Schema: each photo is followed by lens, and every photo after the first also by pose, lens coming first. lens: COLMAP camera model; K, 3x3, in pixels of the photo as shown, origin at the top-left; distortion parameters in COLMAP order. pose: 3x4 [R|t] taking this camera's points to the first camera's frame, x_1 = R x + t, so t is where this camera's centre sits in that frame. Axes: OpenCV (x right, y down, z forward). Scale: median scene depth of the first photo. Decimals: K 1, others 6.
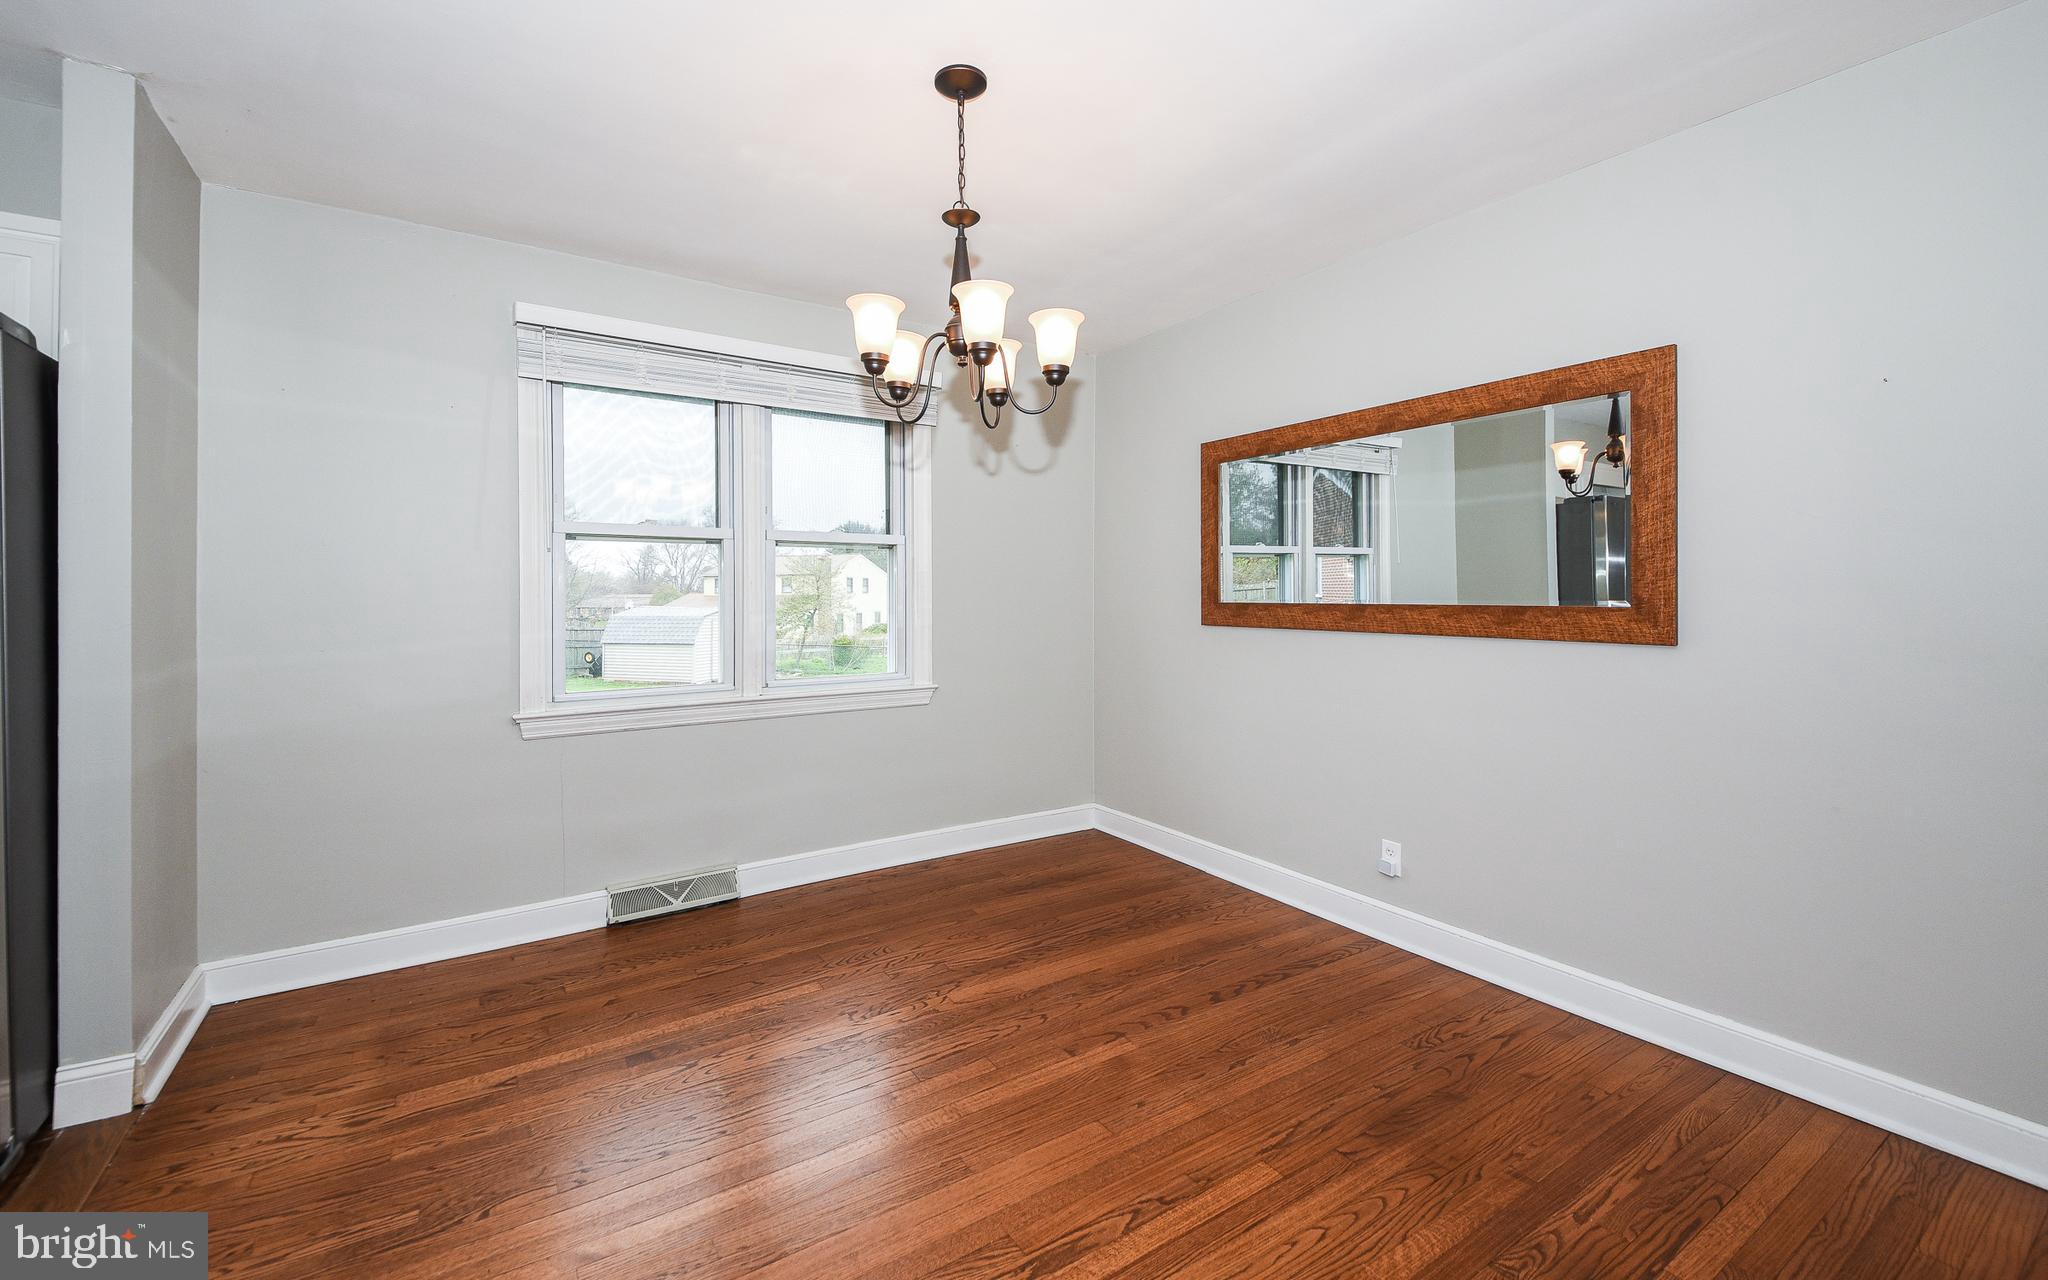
lens RADIAL K [[847.9, 0, 990.5], [0, 847.9, 598.9], [0, 0, 1]] dist [0.040469, -0.000131]
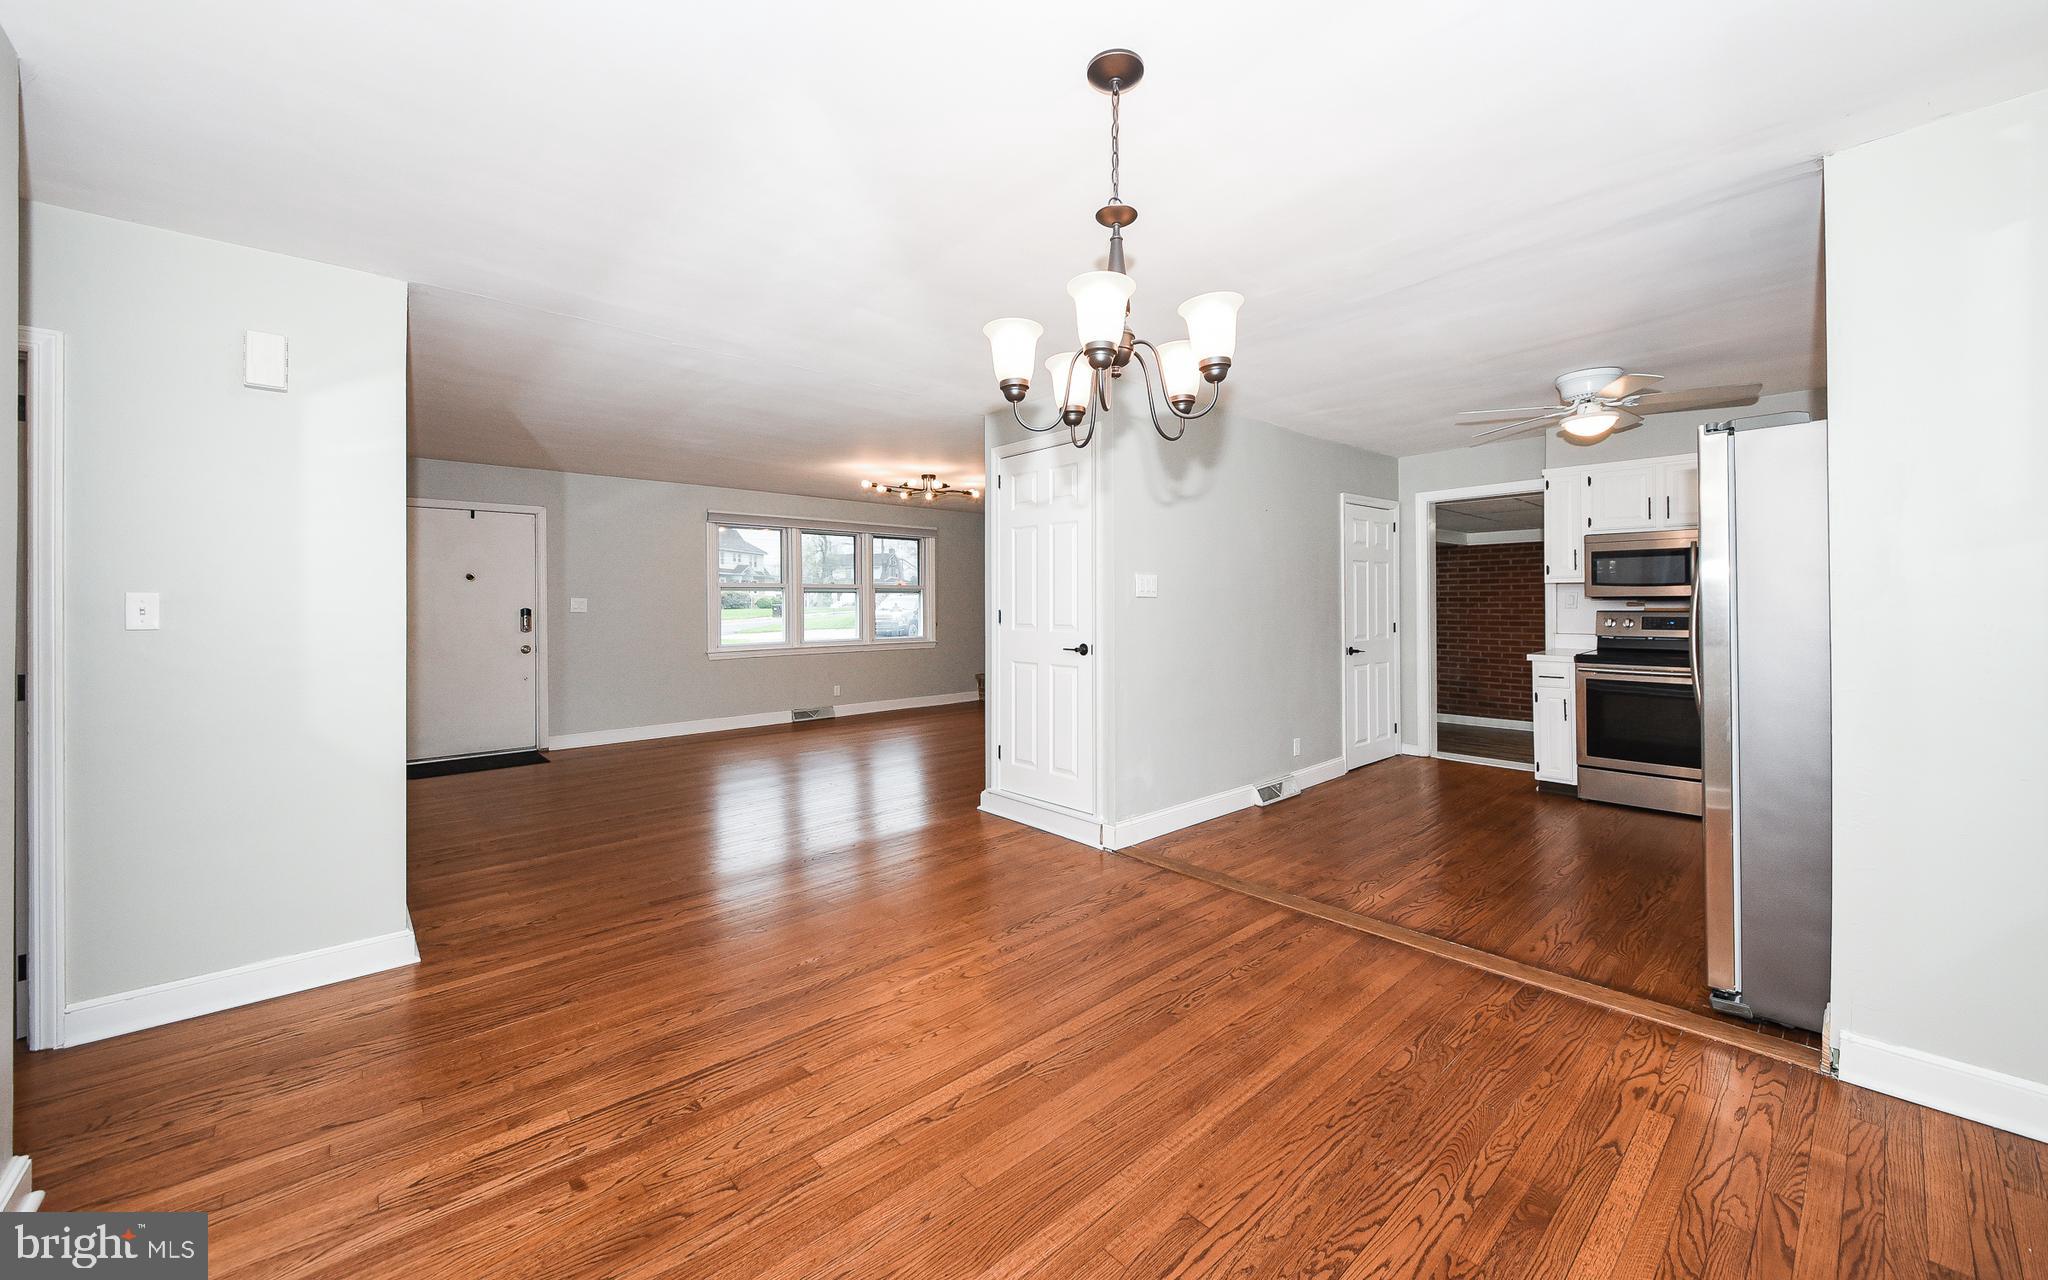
lens RADIAL K [[757.6, 0, 1039.9], [0, 757.6, 601.8], [0, 0, 1]] dist [0.013712, -0.000074]
pose [[-0.985065, 0.007471, -0.172019, 0.164055], [0.007966, 0.999966, -0.002187, -0.024808], [0.171997, -0.003525, -0.985091, 1.540325]]
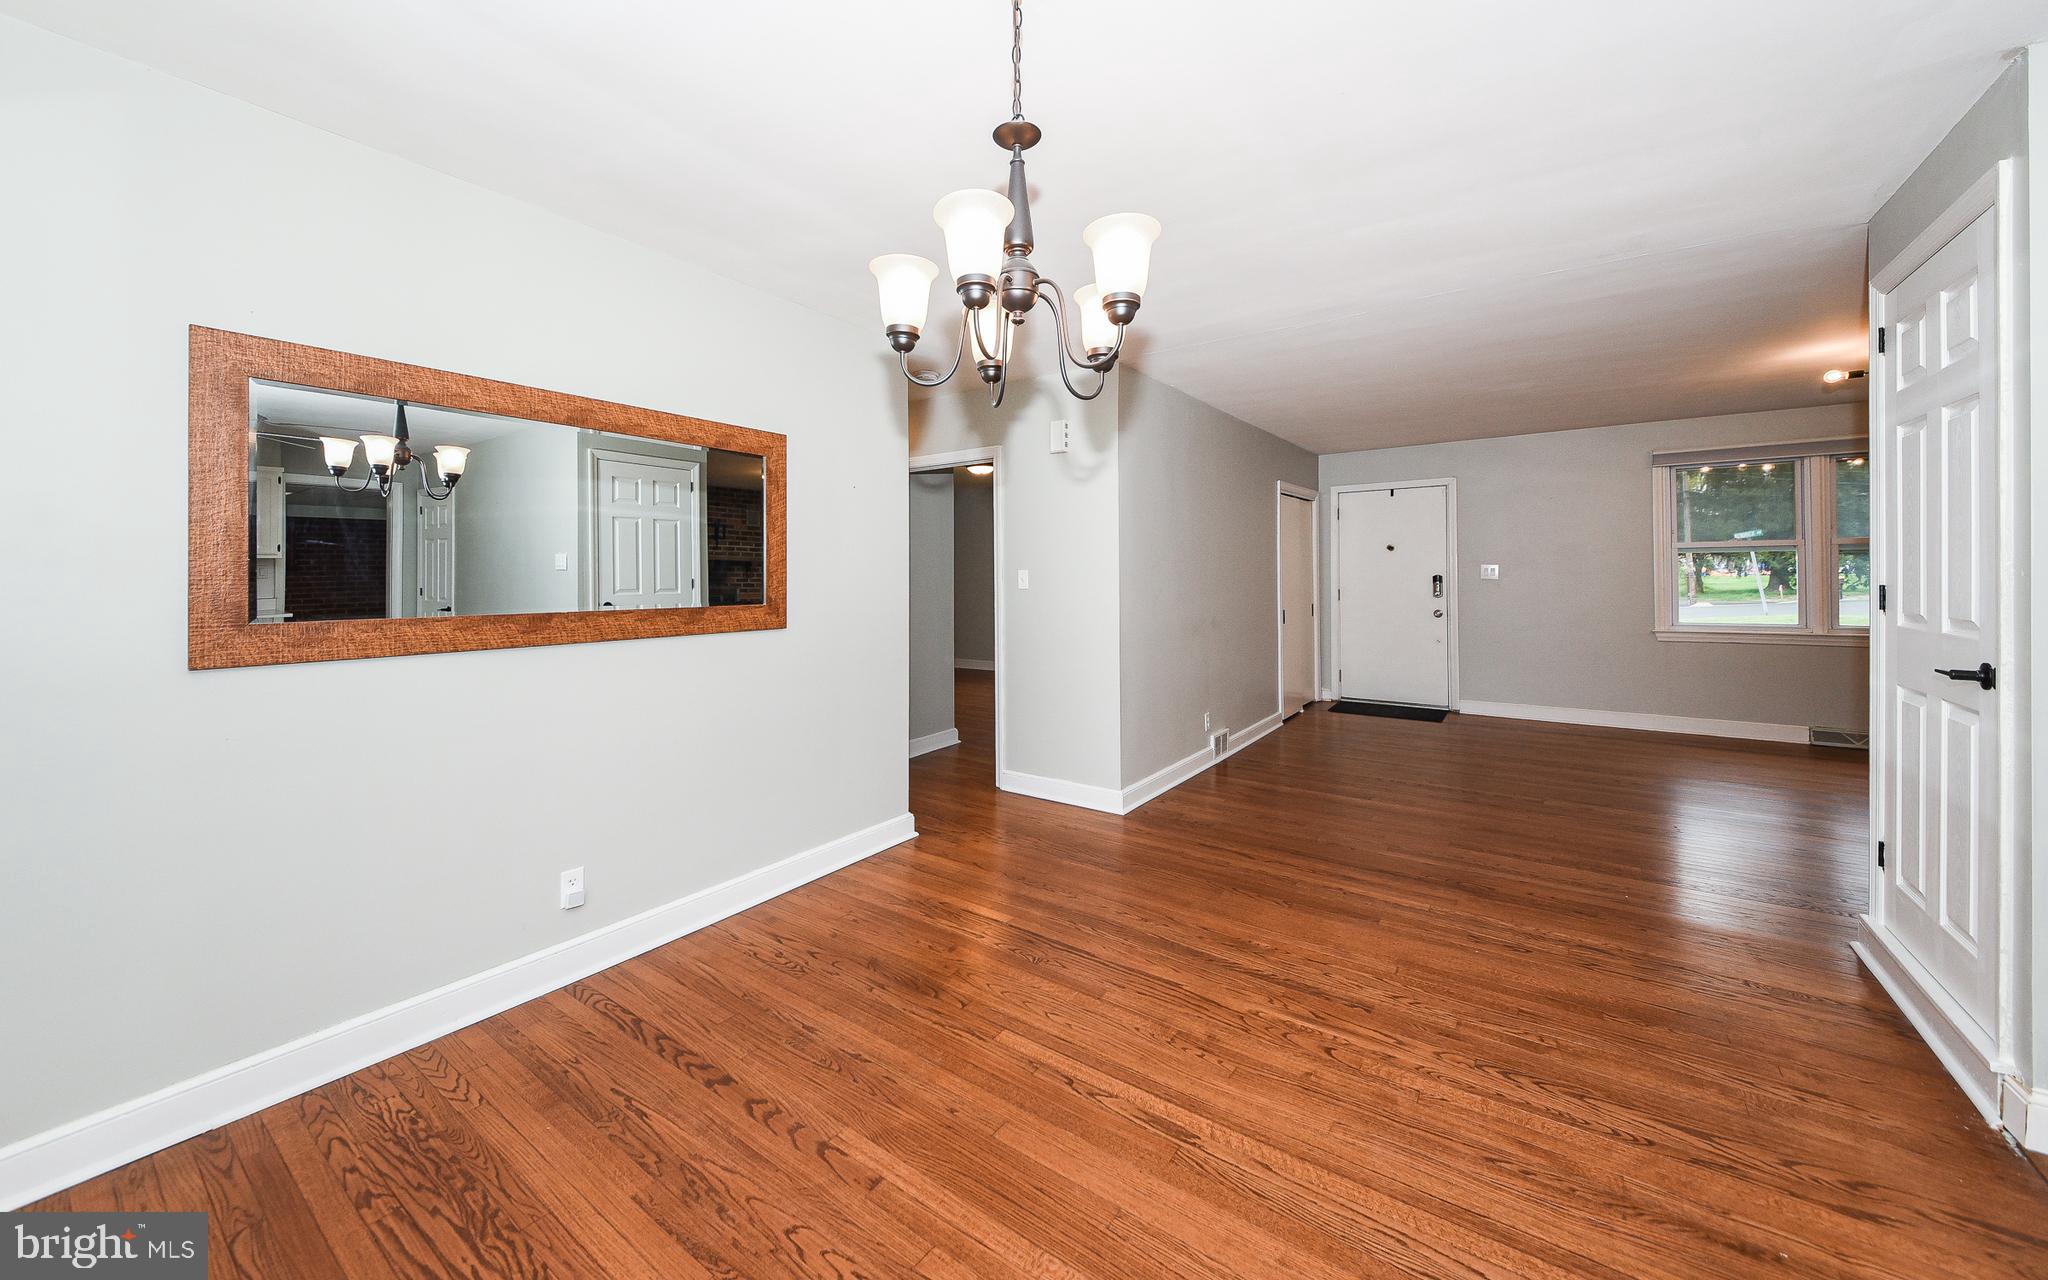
lens RADIAL K [[747.8, 0, 1016.2], [0, 747.8, 572.3], [0, 0, 1]] dist [0.038449, -0.014440]
pose [[-0.375389, 0.007777, 0.926835, -0.594926], [0.009686, 0.999943, -0.004468, -0.035286], [-0.926817, 0.007300, -0.375443, 1.093517]]
